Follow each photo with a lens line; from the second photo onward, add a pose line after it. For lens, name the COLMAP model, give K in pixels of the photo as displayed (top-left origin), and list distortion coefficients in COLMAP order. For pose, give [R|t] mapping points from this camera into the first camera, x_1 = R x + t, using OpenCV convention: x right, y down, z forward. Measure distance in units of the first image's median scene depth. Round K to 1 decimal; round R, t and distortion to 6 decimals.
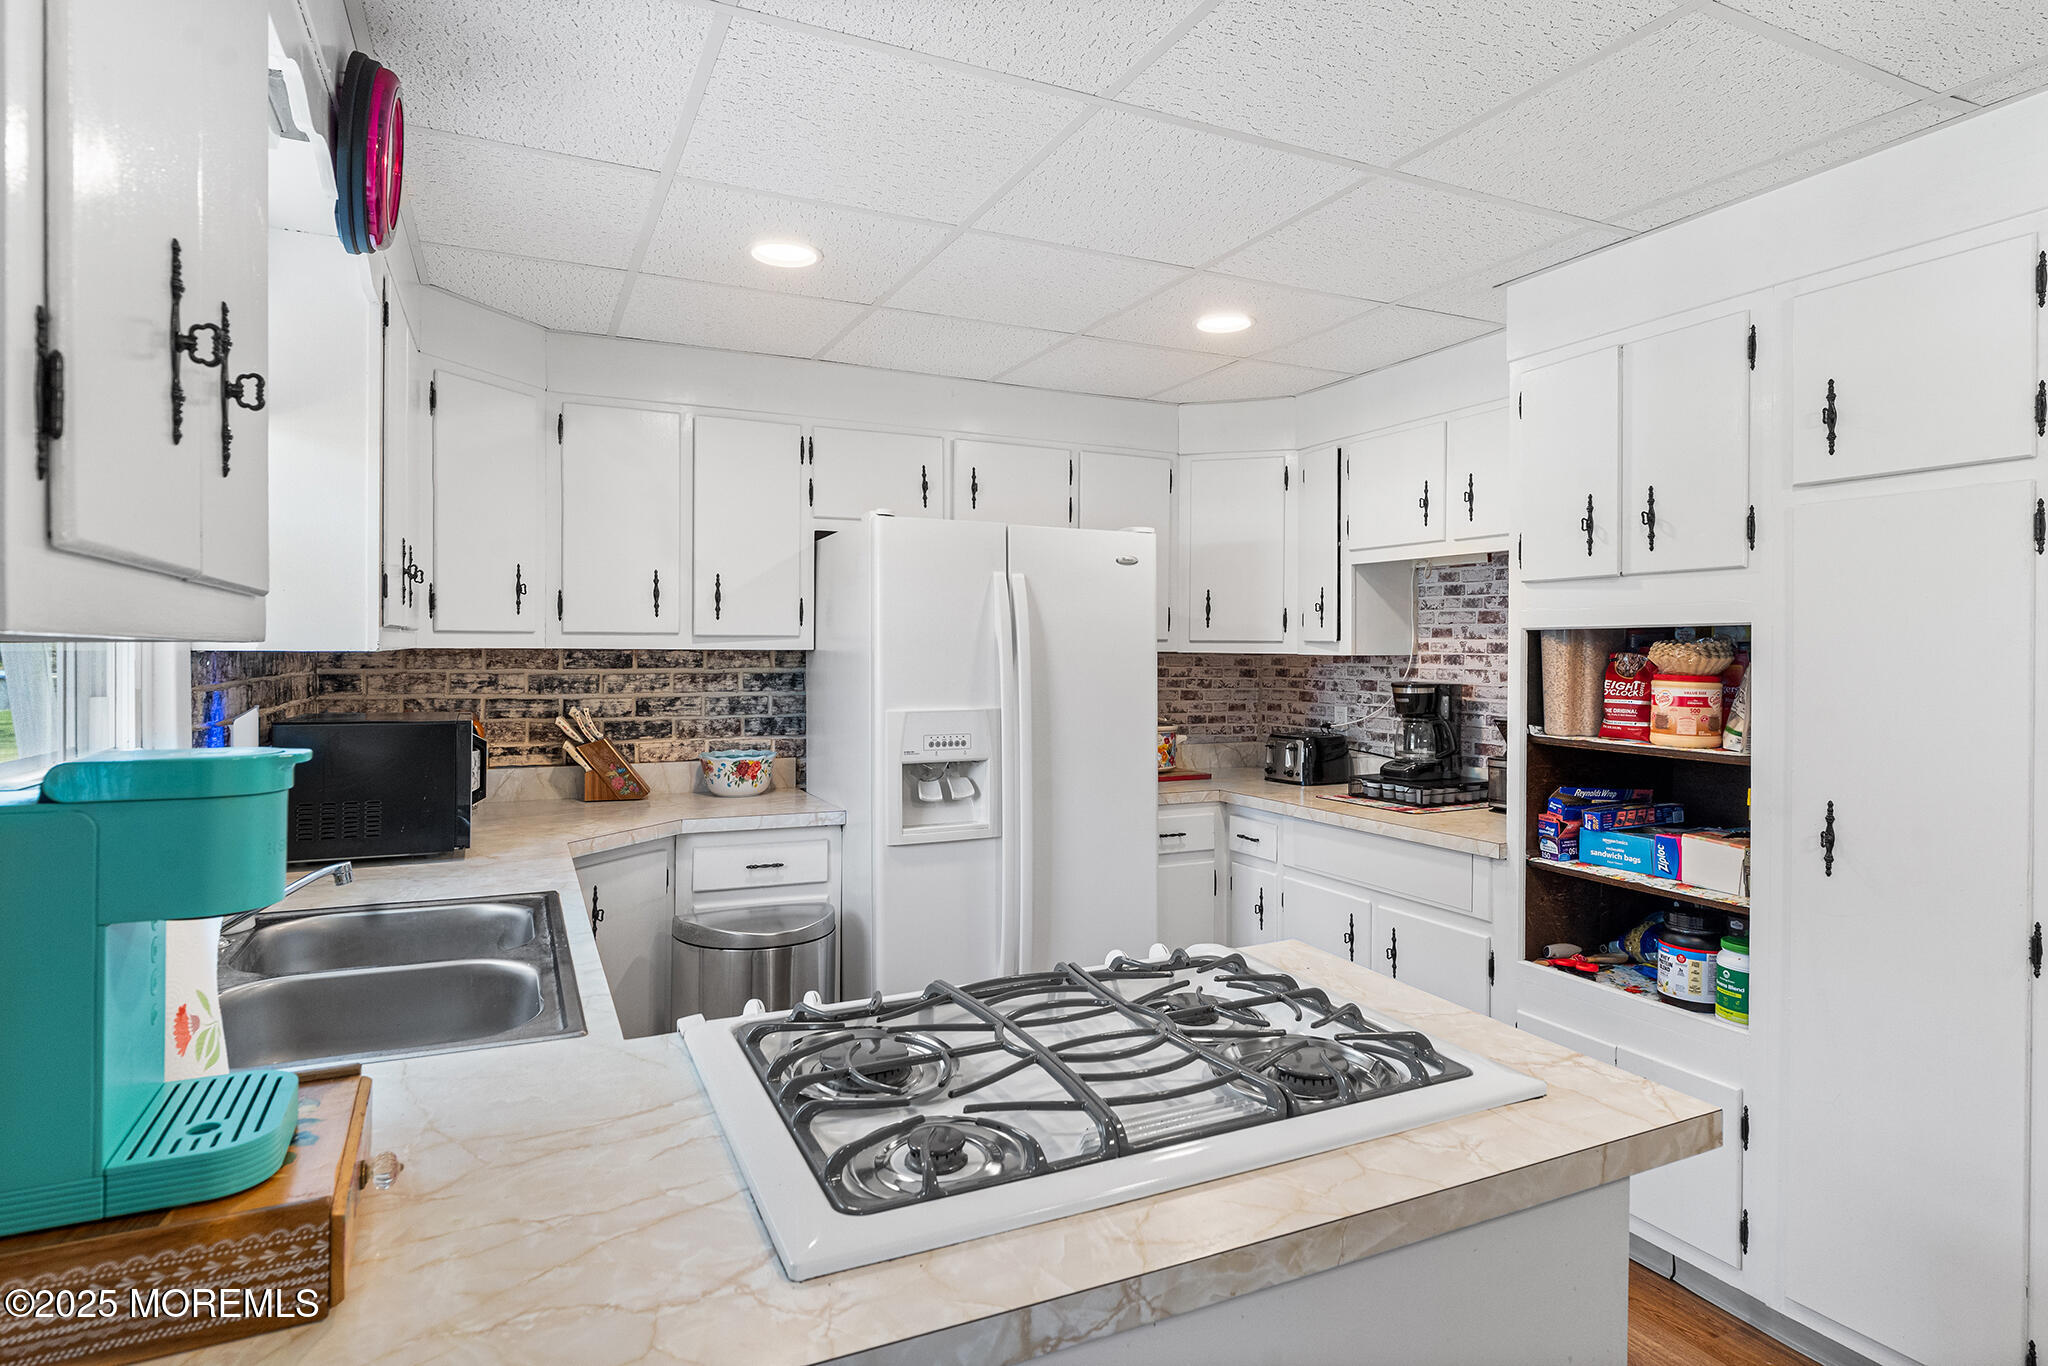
lens RADIAL K [[1103.3, 0, 1021.3], [0, 1103.3, 660.1], [0, 0, 1]] dist [-0.002930, -0.000861]
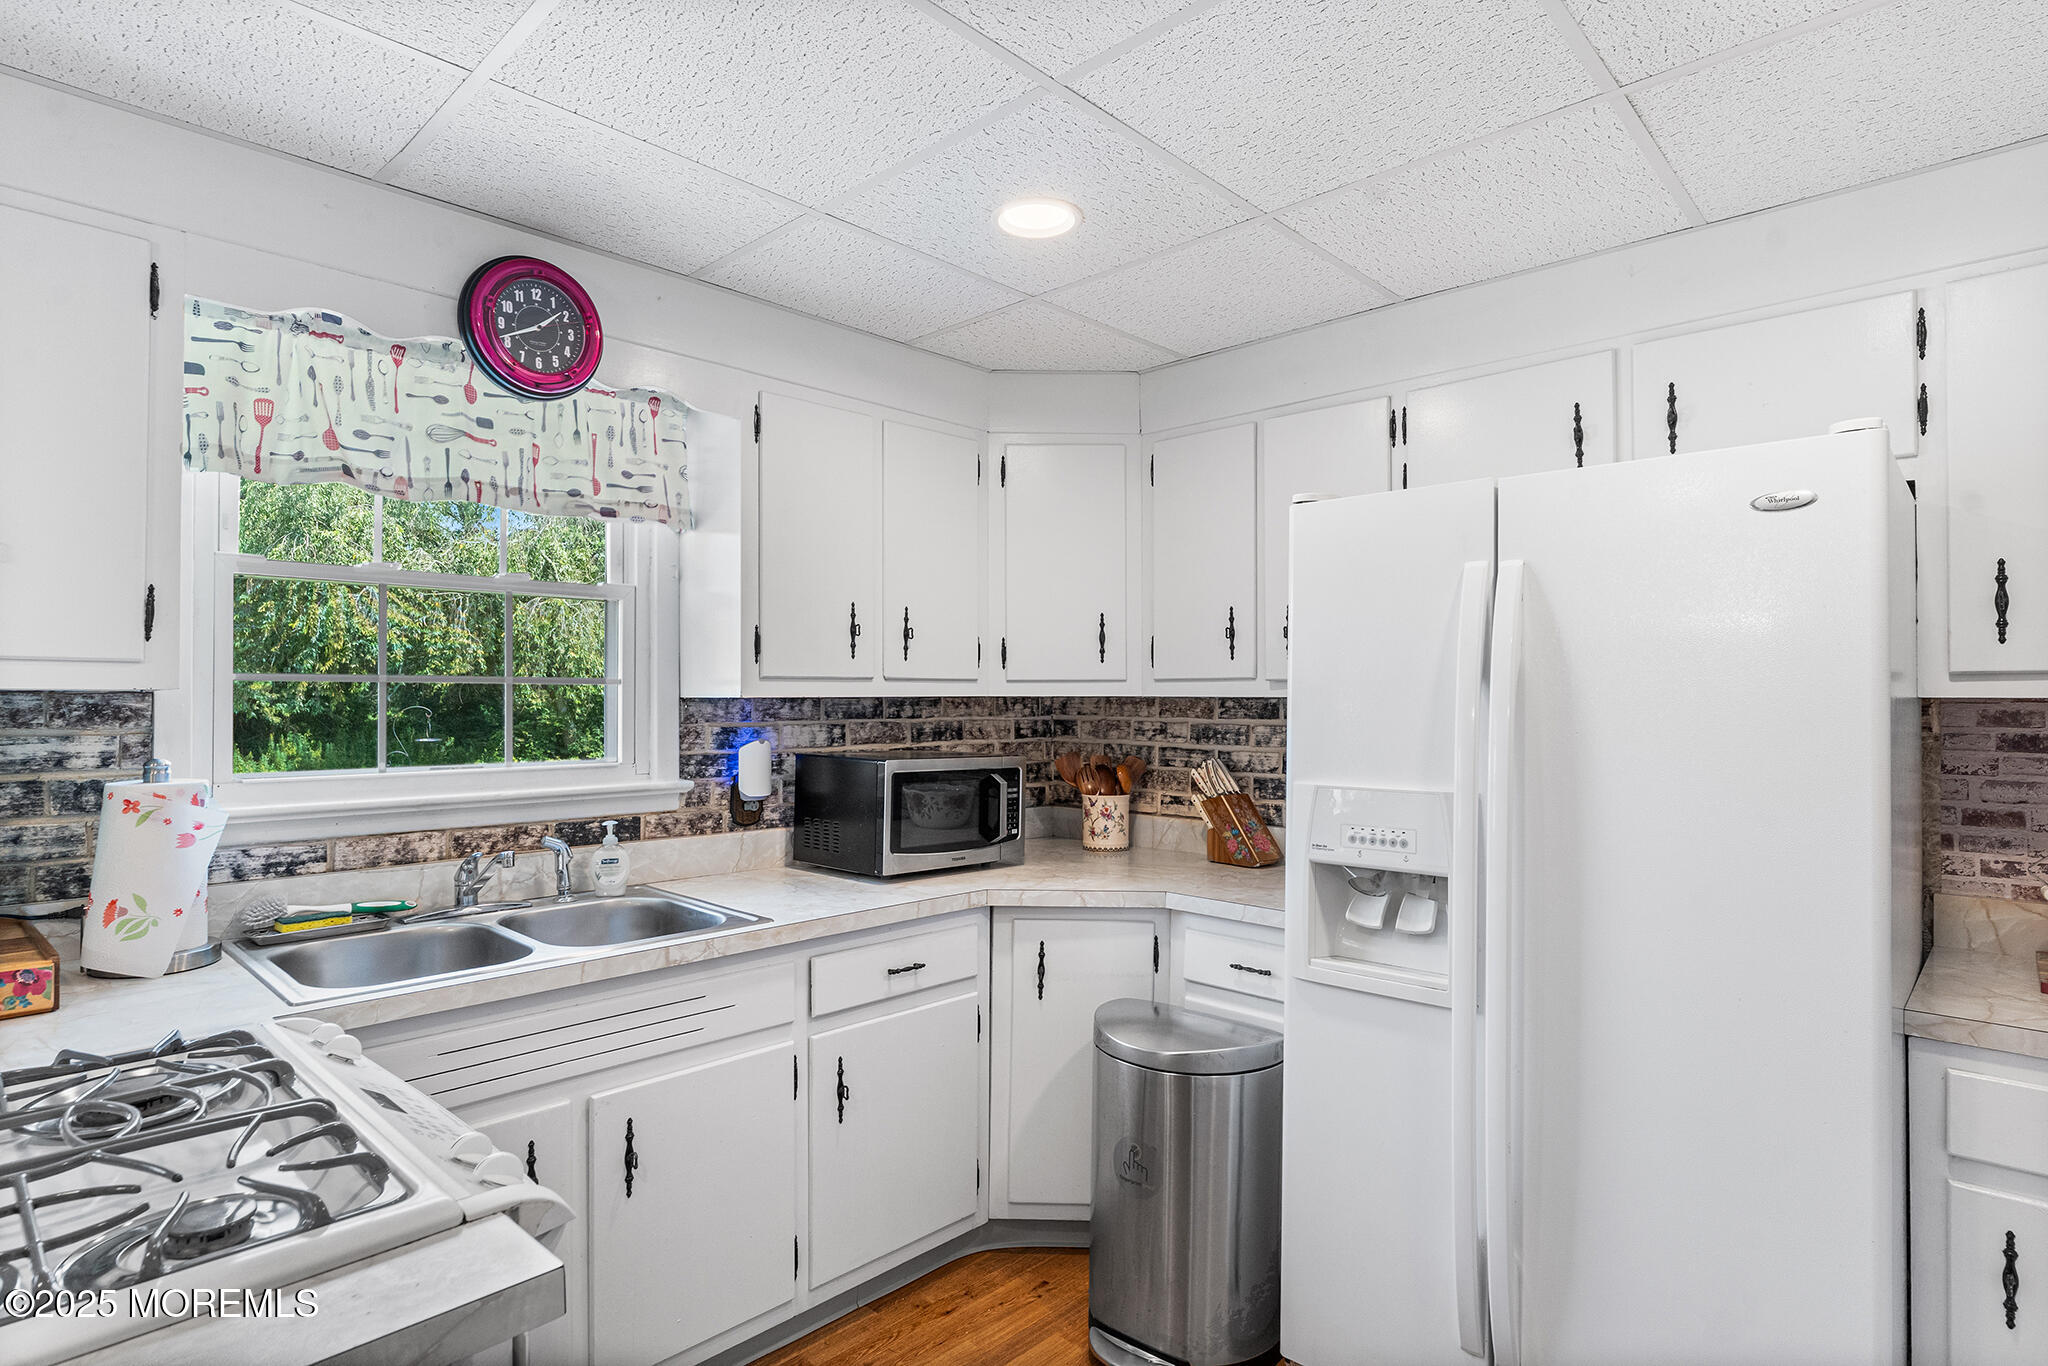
lens RADIAL K [[1075.0, 0, 1017.0], [0, 1075.0, 685.4], [0, 0, 1]] dist [-0.003680, -0.001245]
pose [[0.354622, -0.016203, -0.934870, 0.396481], [-0.010808, 0.999712, -0.021427, 0.001235], [0.934947, 0.017702, 0.354344, 0.523136]]
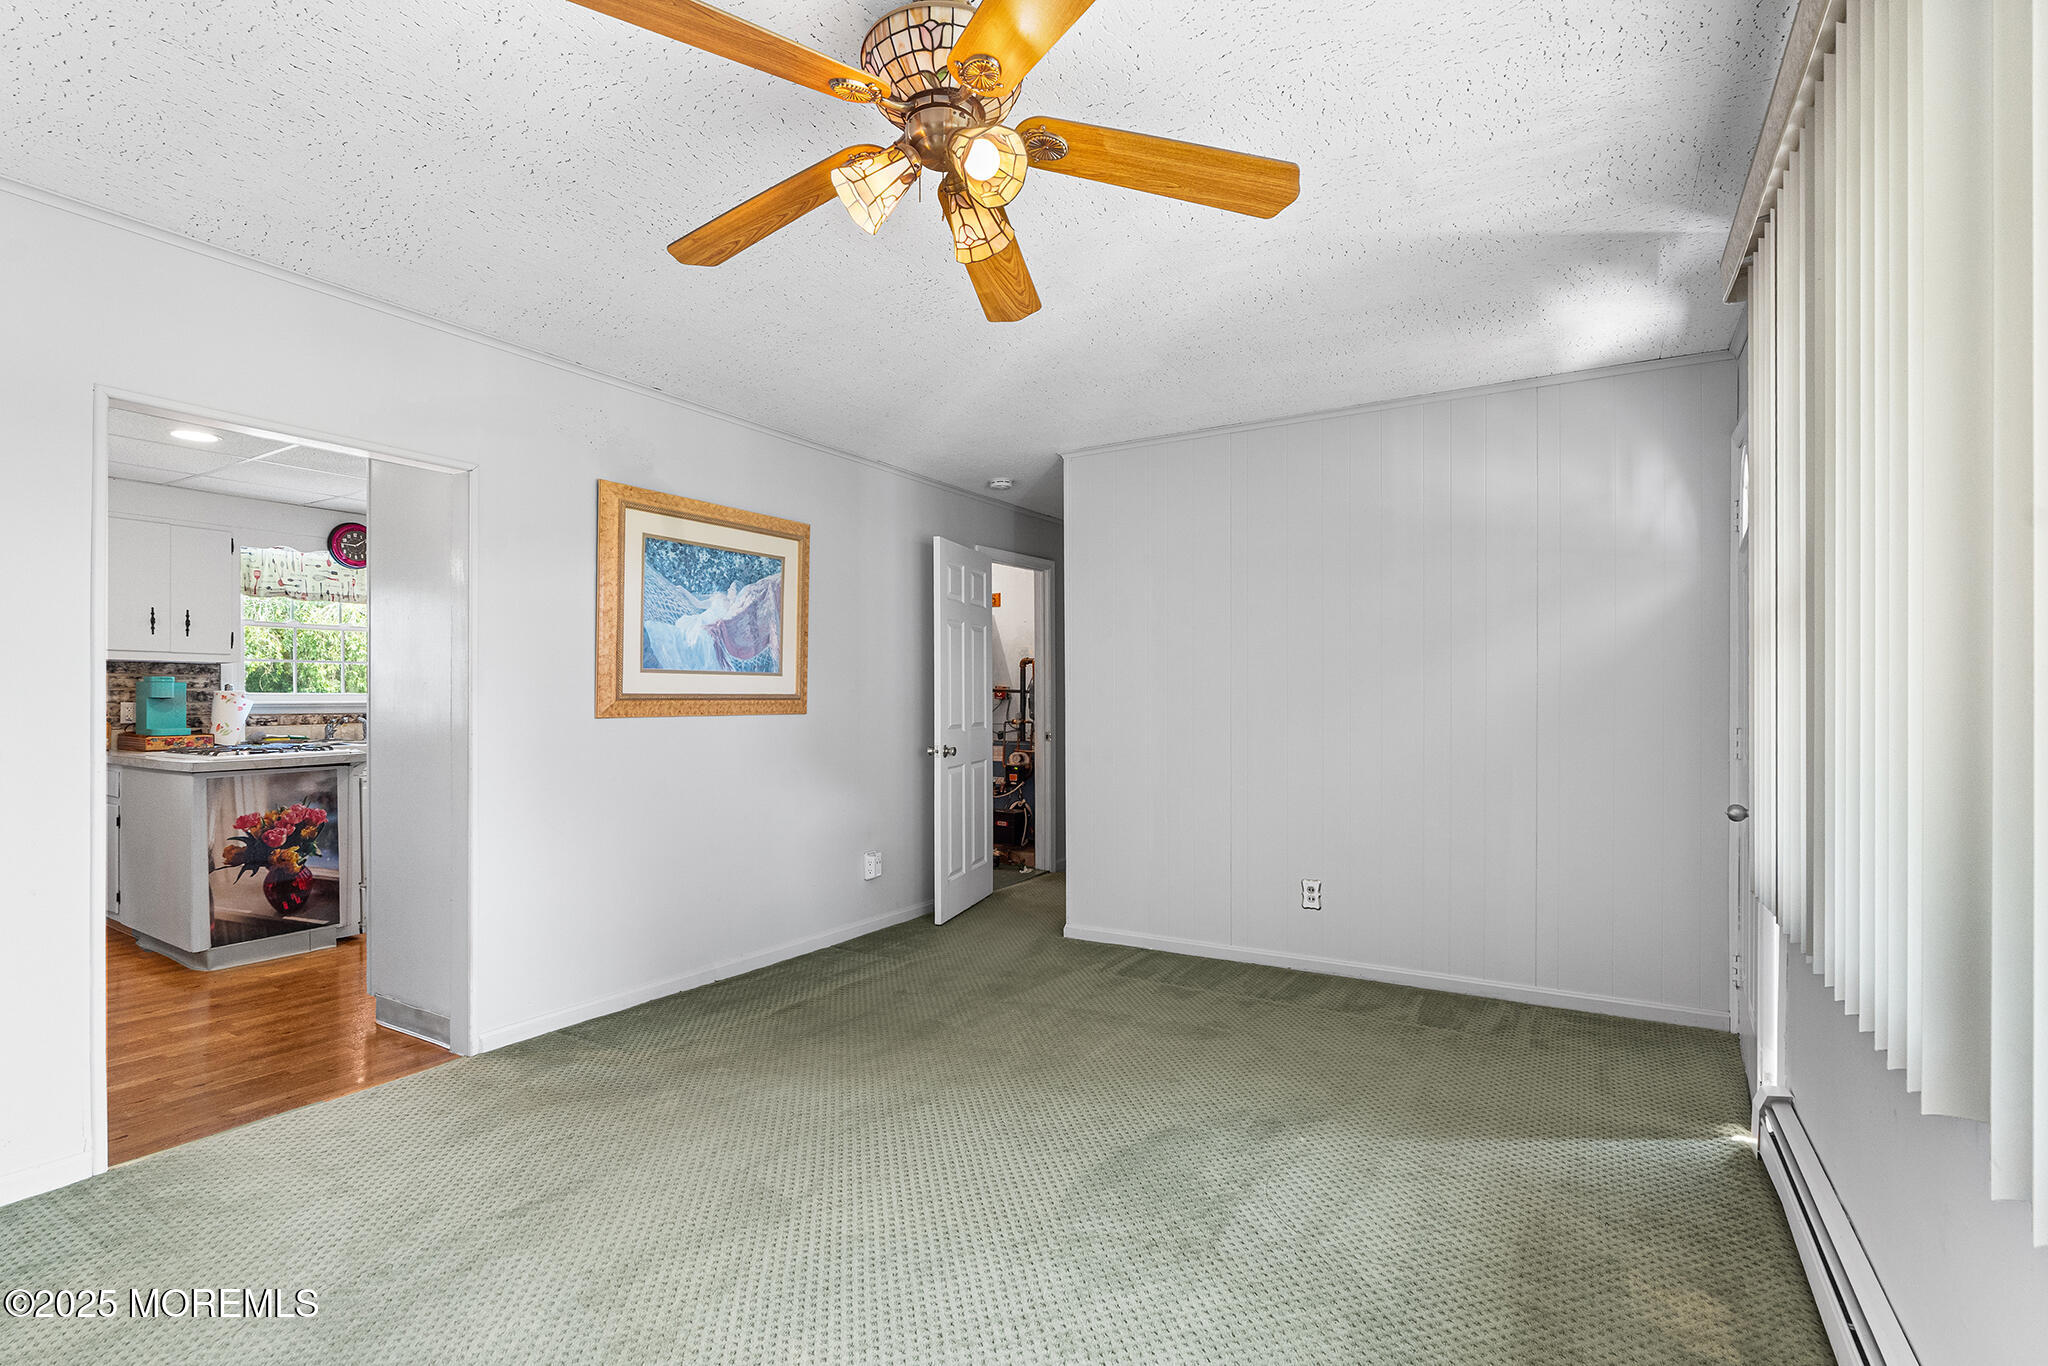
lens RADIAL K [[931.5, 0, 1016.5], [0, 931.5, 696.5], [0, 0, 1]] dist [-0.008640, 0.000239]
pose [[0.551449, -0.002346, -0.834205, 1.731388], [-0.008577, 0.999927, -0.008481, 0.053533], [0.834164, 0.011832, 0.551389, 0.554079]]
